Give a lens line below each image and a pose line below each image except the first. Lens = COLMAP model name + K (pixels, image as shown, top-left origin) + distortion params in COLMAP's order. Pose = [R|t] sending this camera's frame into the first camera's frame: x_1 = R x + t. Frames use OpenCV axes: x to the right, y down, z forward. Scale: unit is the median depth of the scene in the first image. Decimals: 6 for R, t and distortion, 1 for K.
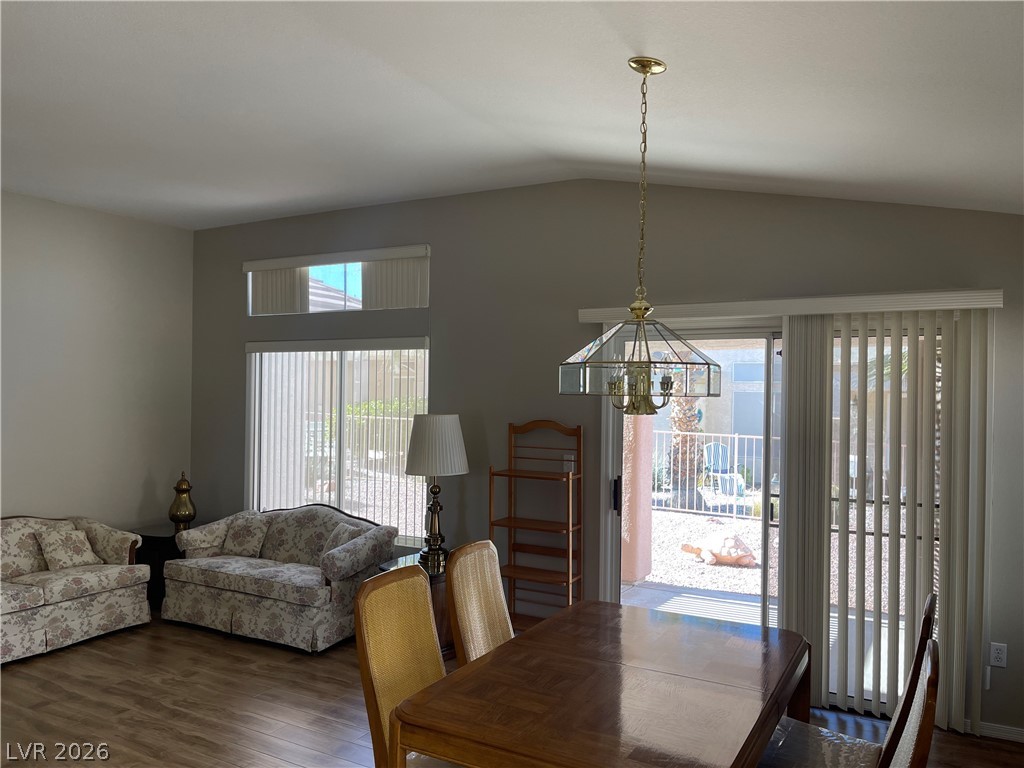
lens RADIAL K [[763.7, 0, 517.2], [0, 763.7, 384.9], [0, 0, 1]] dist [0.006715, -0.000024]
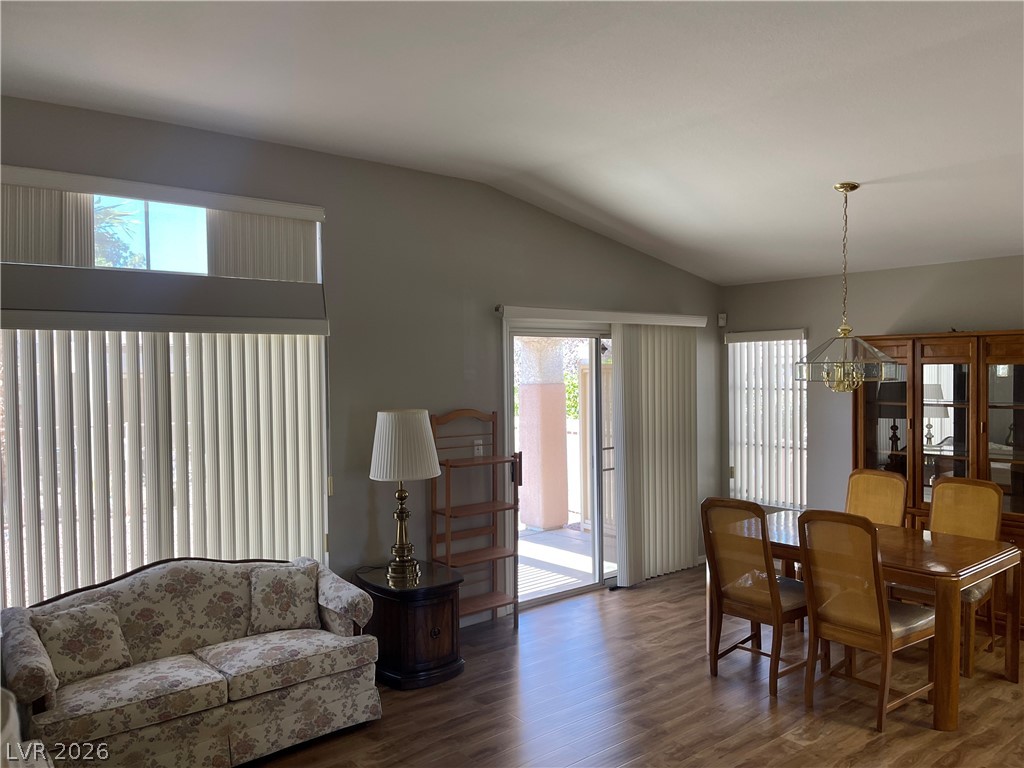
lens RADIAL K [[763.7, 0, 517.4], [0, 763.7, 384.2], [0, 0, 1]] dist [0.006715, -0.000024]
pose [[0.370280, -0.032375, 0.928356, -0.815427], [0.008889, 0.999470, 0.031310, -0.017754], [-0.928878, -0.003342, 0.370371, 0.497477]]
